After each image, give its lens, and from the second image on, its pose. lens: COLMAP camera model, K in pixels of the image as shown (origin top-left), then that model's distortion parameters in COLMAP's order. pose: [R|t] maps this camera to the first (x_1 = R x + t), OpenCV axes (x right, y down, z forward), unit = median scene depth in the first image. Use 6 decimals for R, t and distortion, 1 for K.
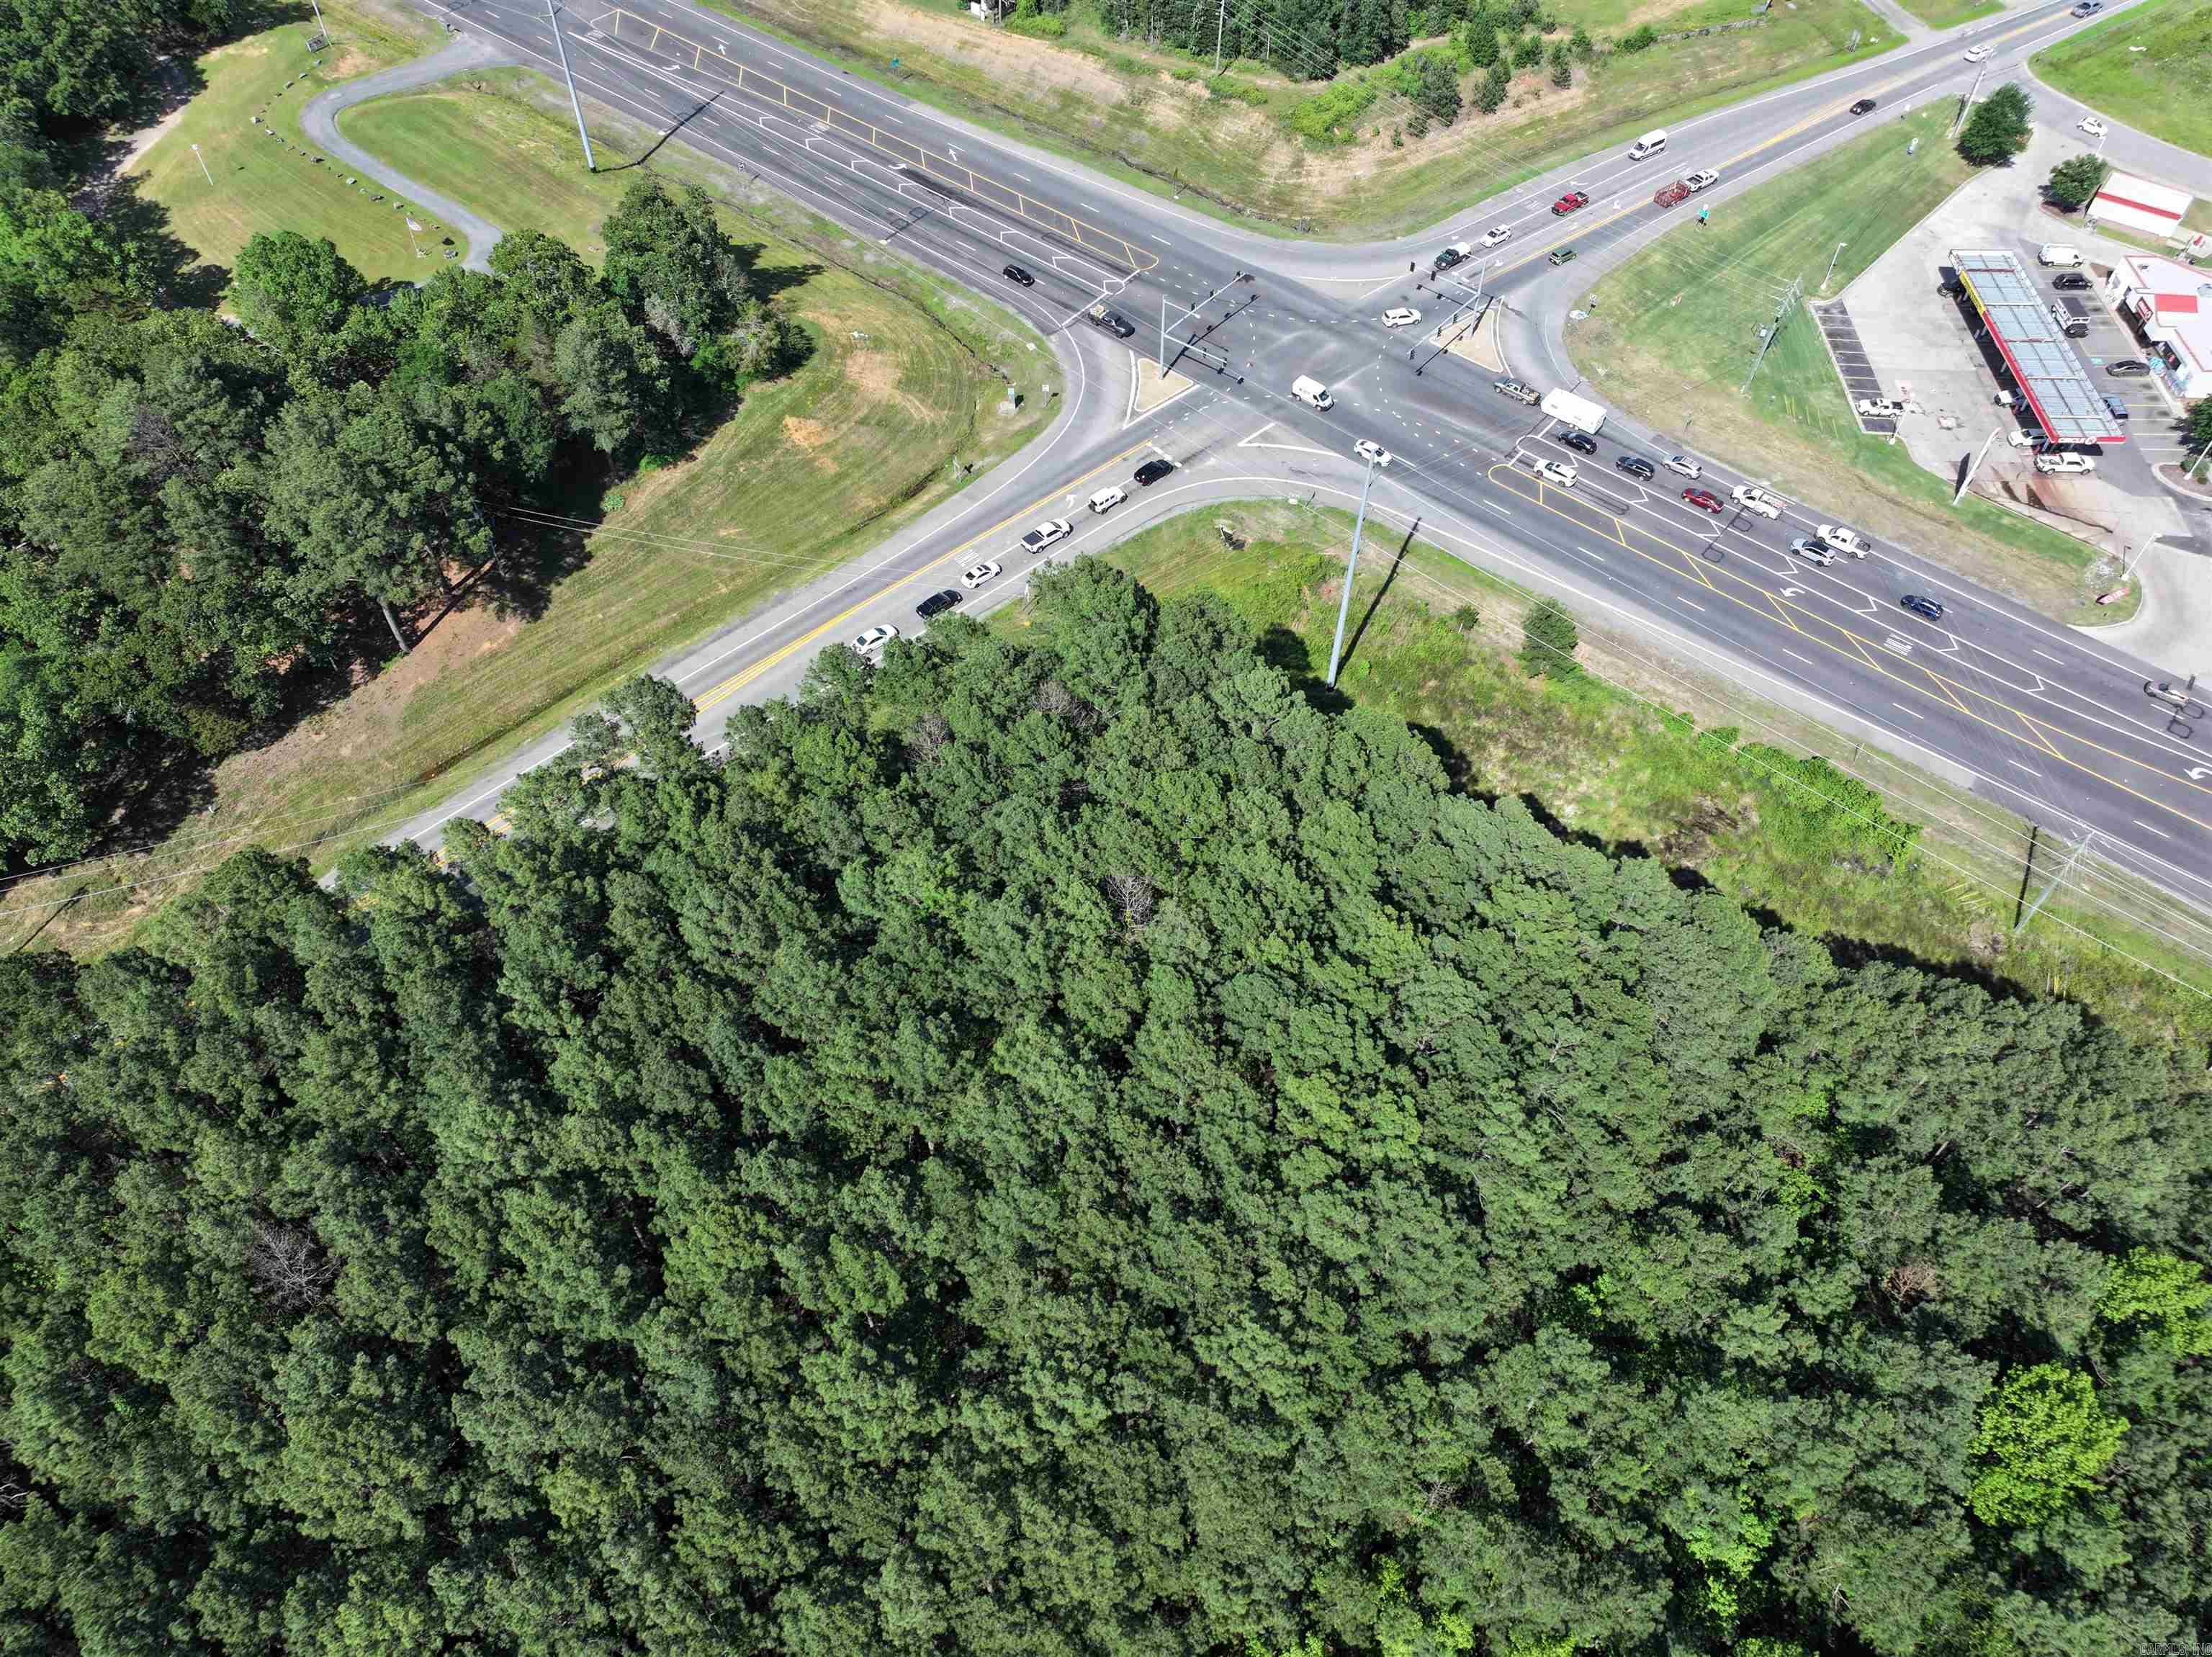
lens RADIAL K [[1540.4, 0, 1100.8], [0, 1540.4, 826.4], [0, 0, 1]] dist [0.001200, 0.015699]
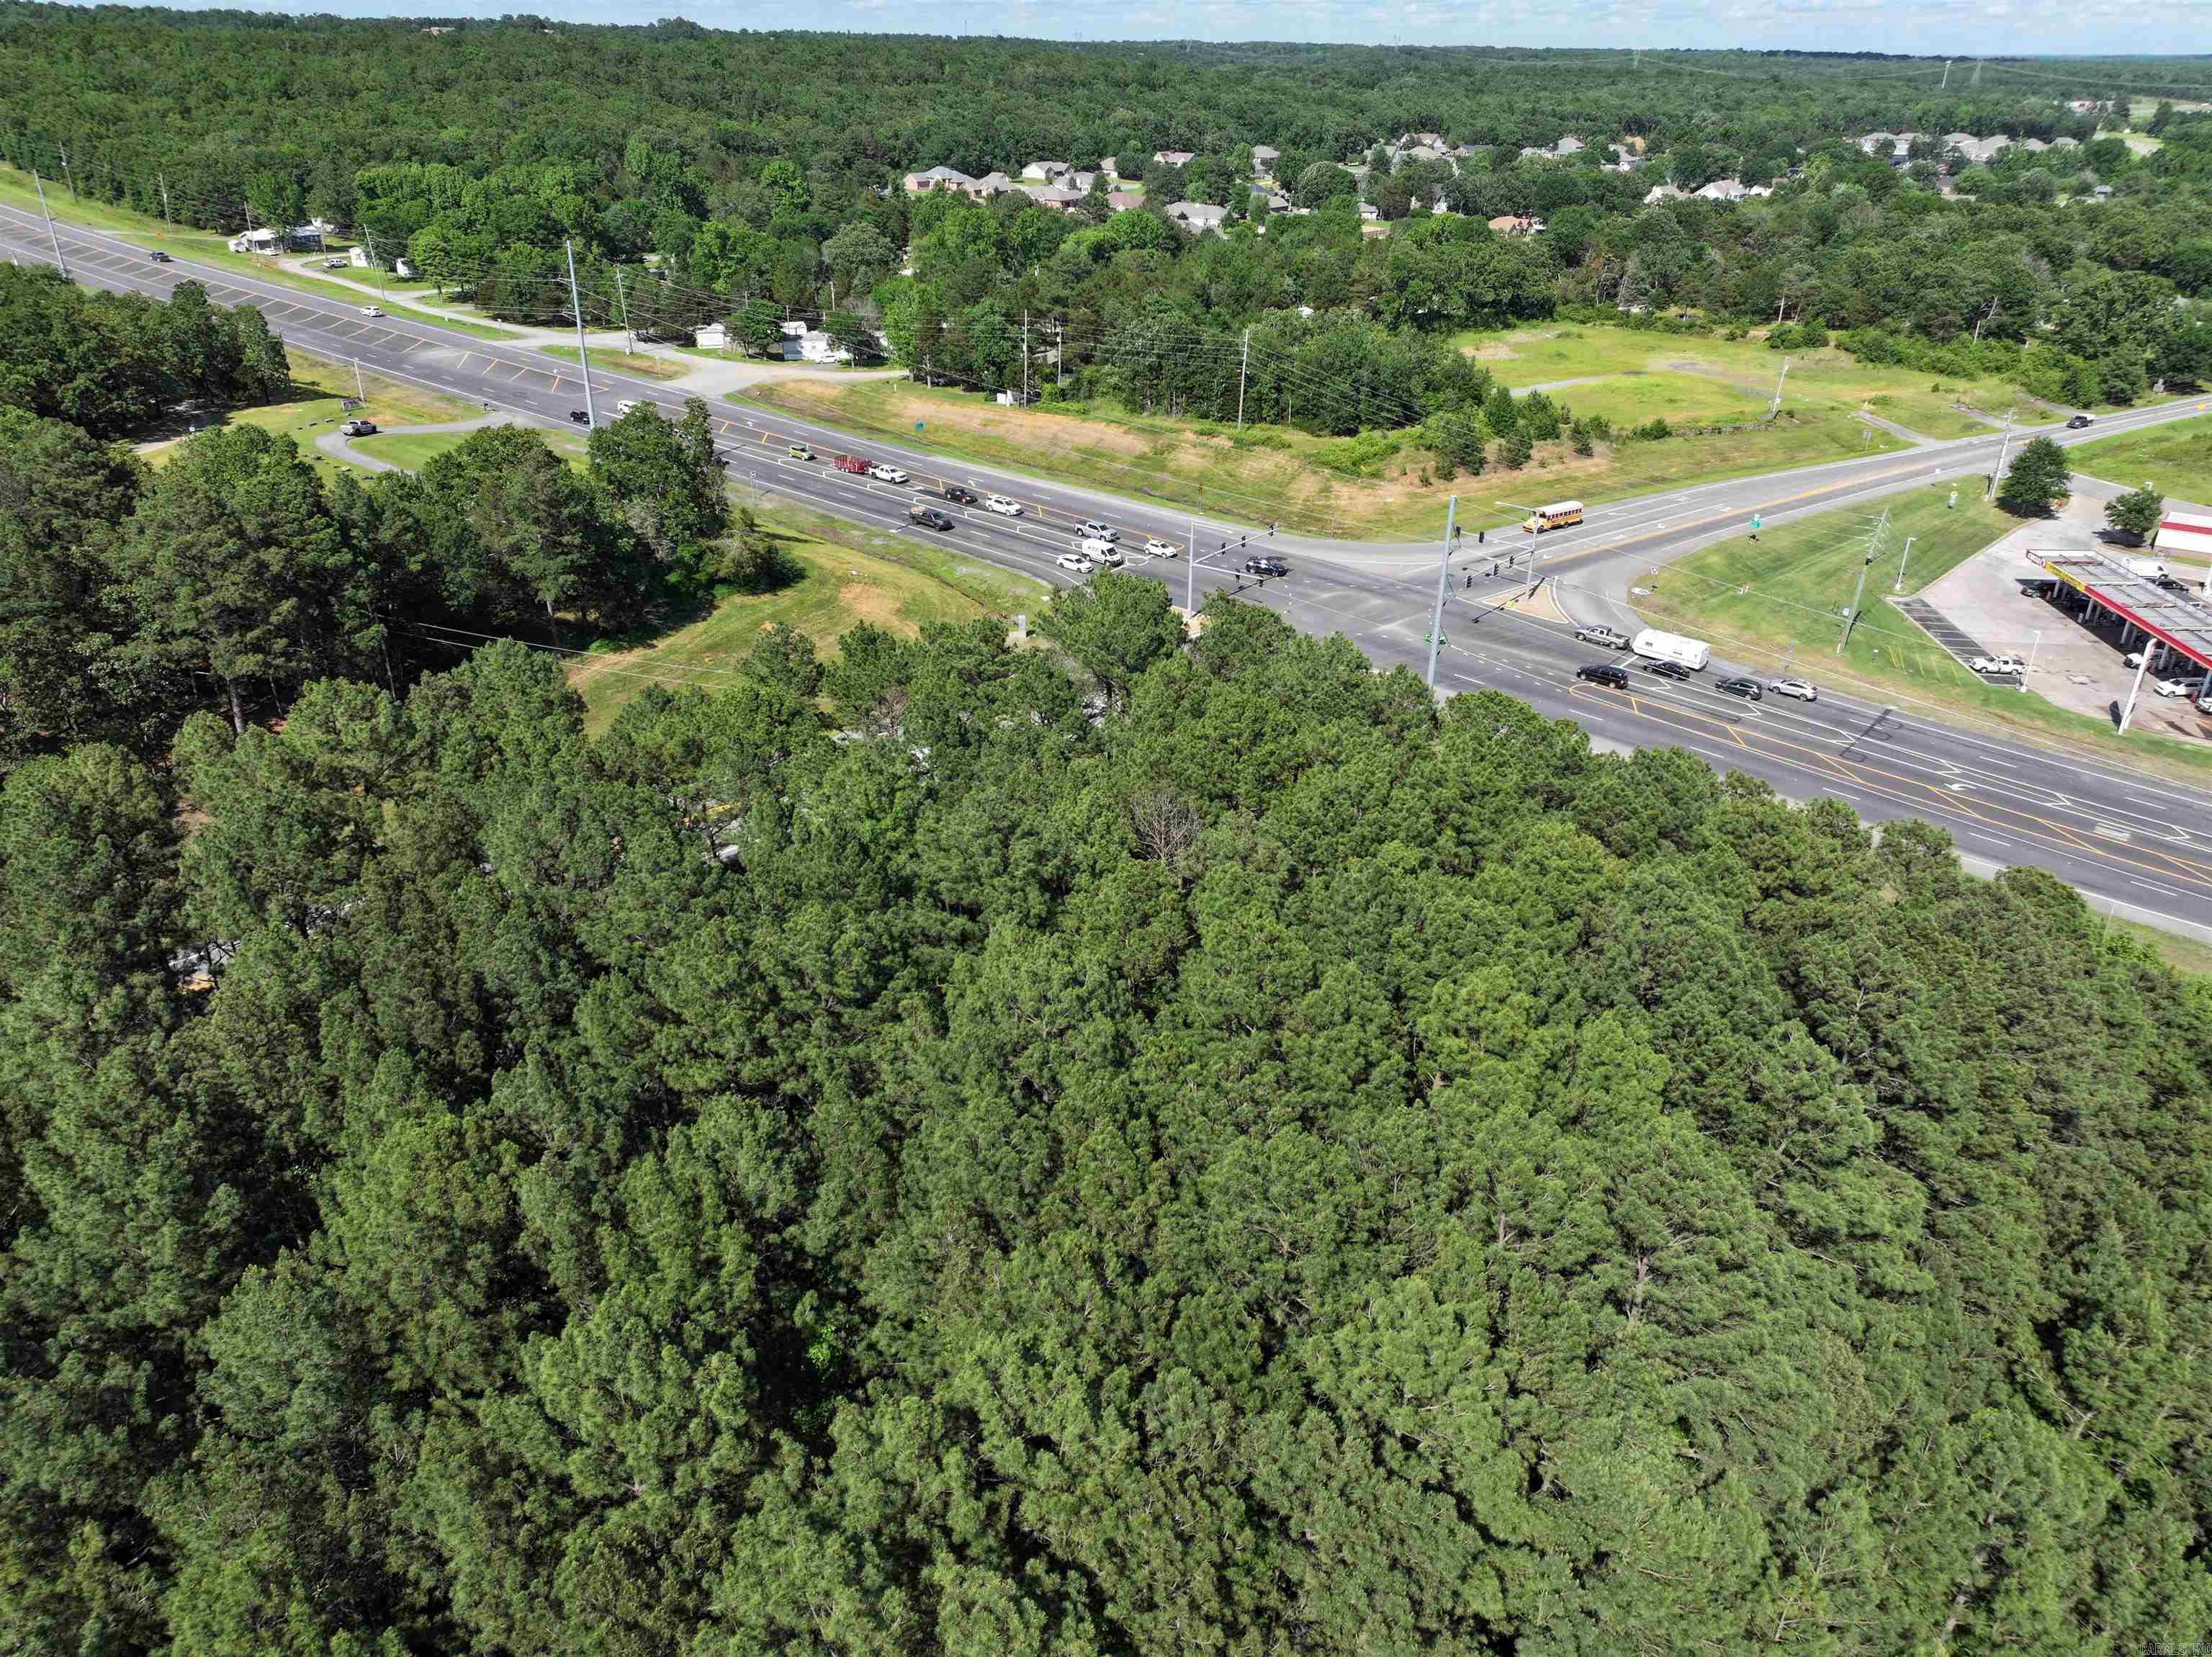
lens RADIAL K [[1547.9, 0, 1106.0], [0, 1547.9, 828.5], [0, 0, 1]] dist [-0.006892, 0.029055]
pose [[0.999935, 0.006253, -0.009524, -0.000115], [-0.009633, 0.910361, -0.413704, 0.183672], [0.006083, 0.413769, 0.910362, 0.216540]]
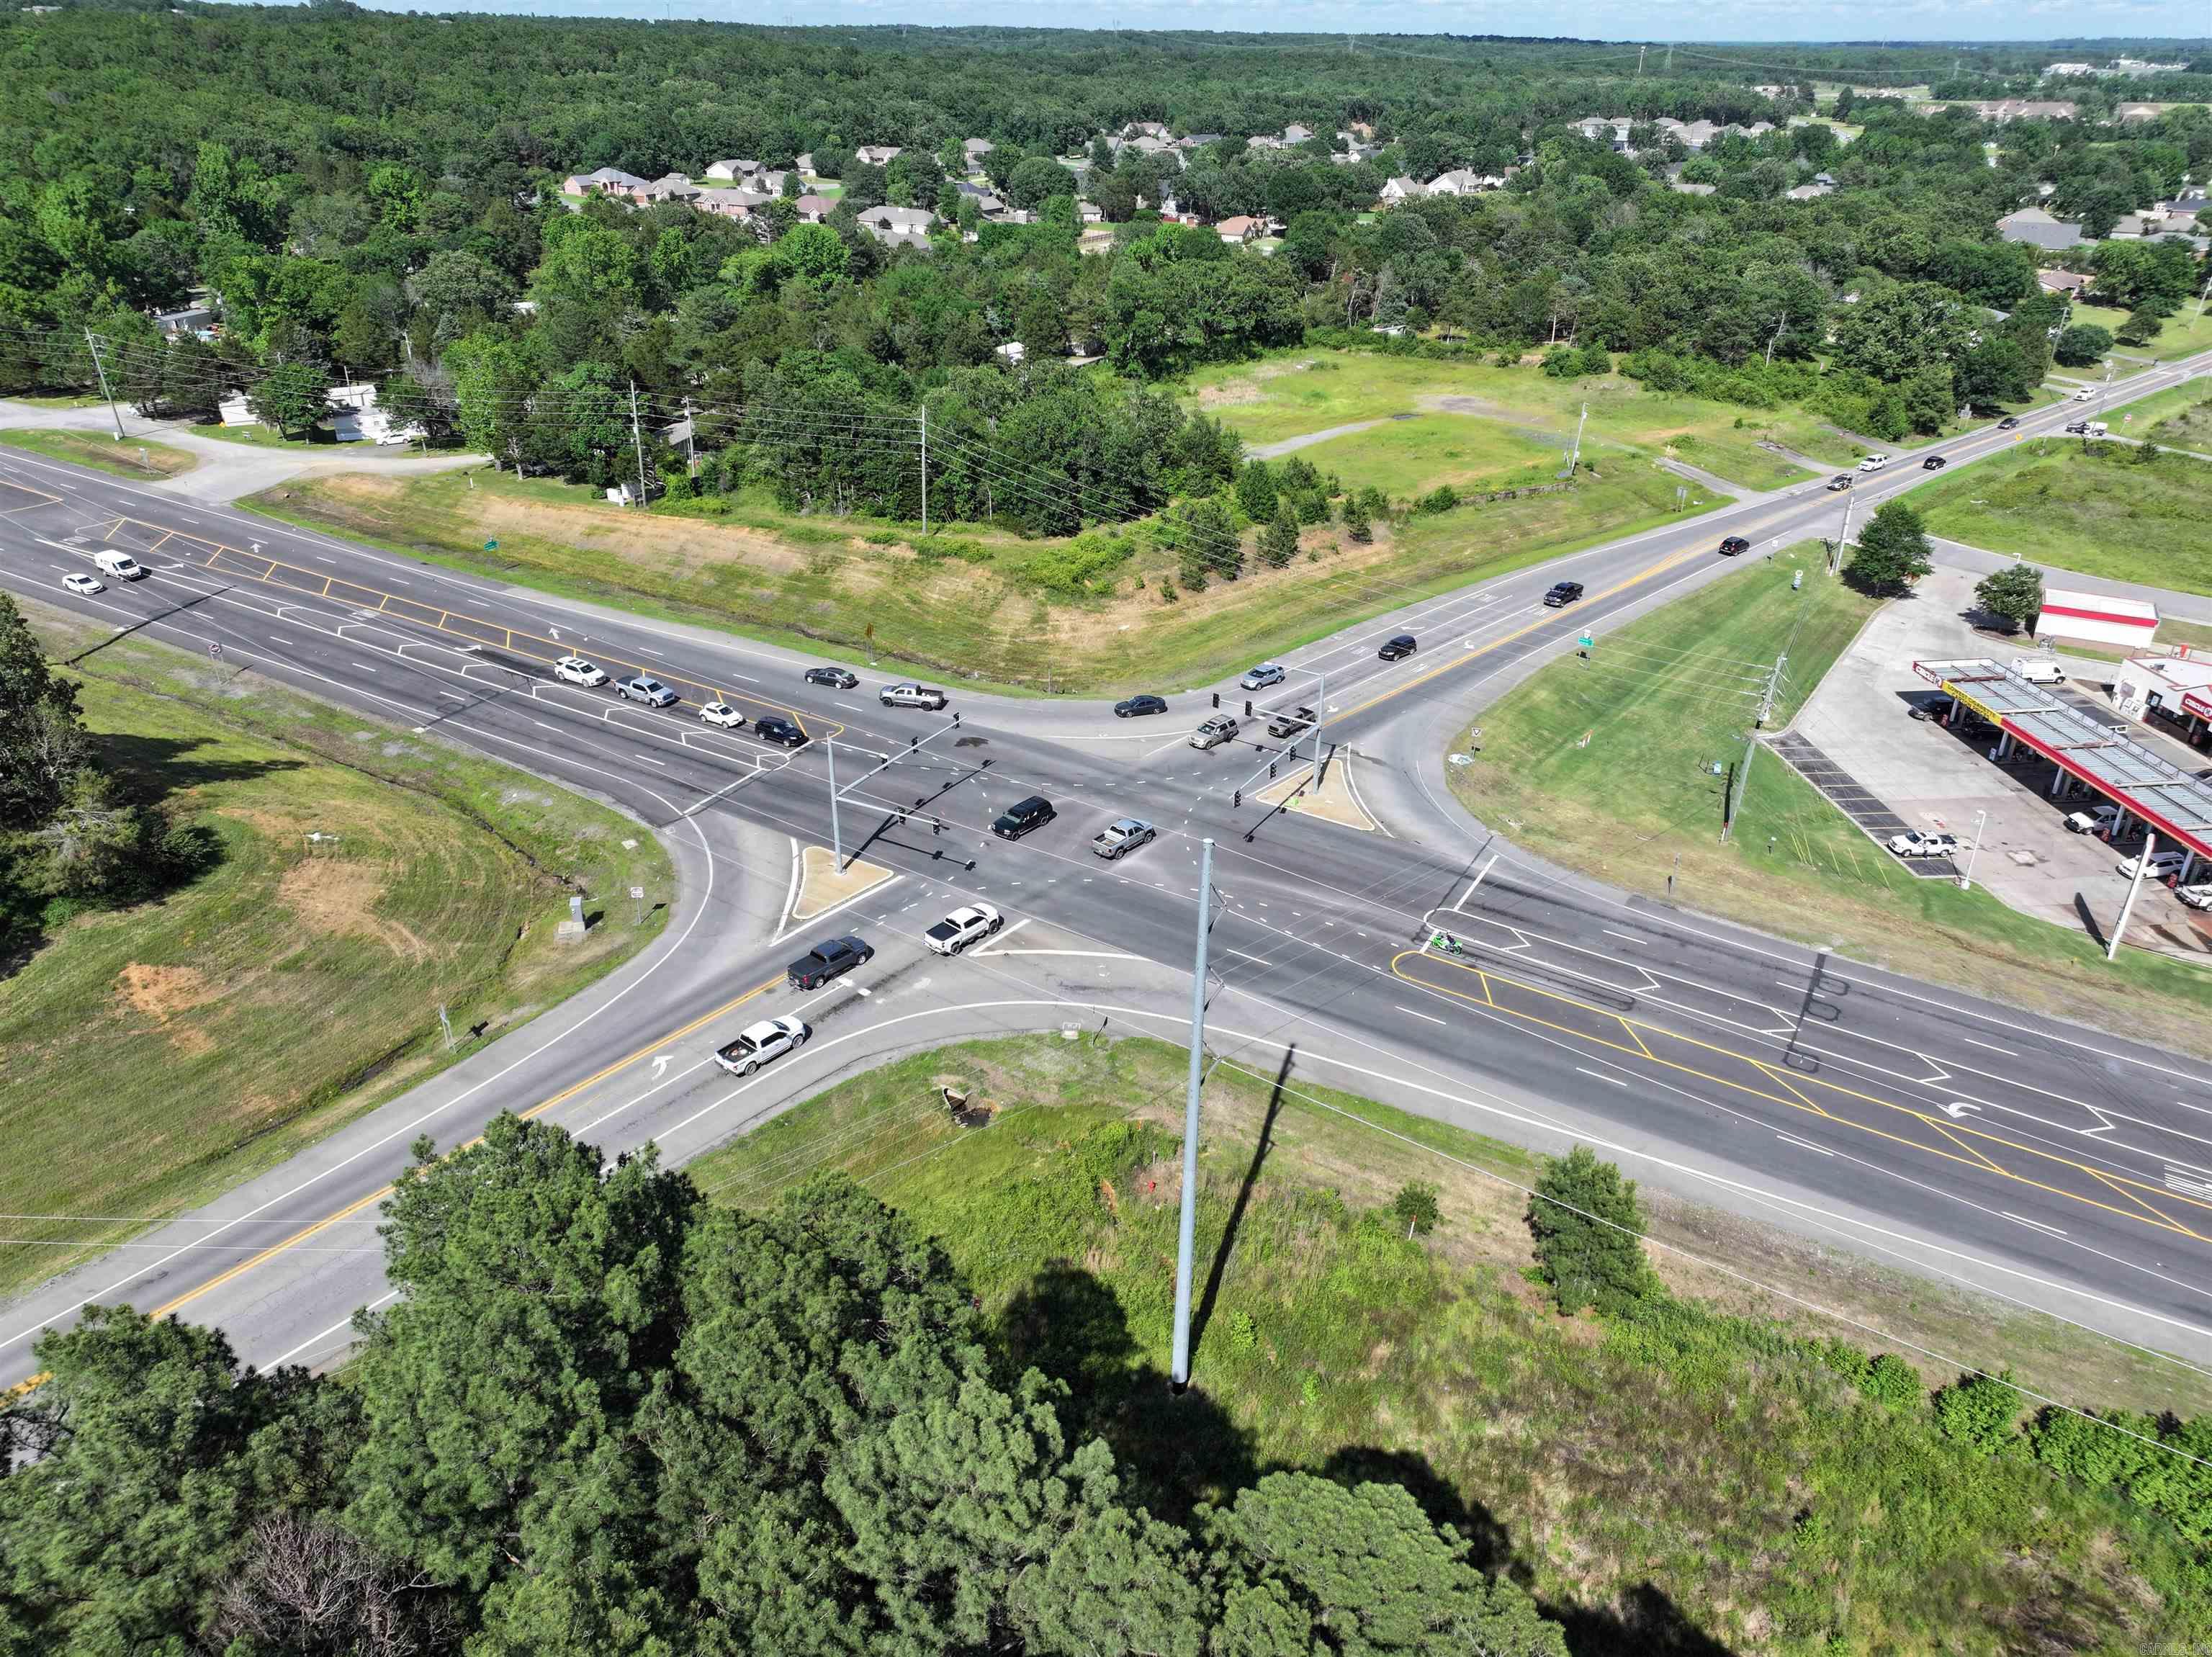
lens RADIAL K [[1540.4, 0, 1100.8], [0, 1540.4, 826.4], [0, 0, 1]] dist [0.001200, 0.015699]
pose [[0.989555, -0.066263, 0.128021, 0.060961], [0.112570, 0.909956, -0.399135, -0.048039], [-0.090046, 0.409377, 0.907911, 0.404181]]
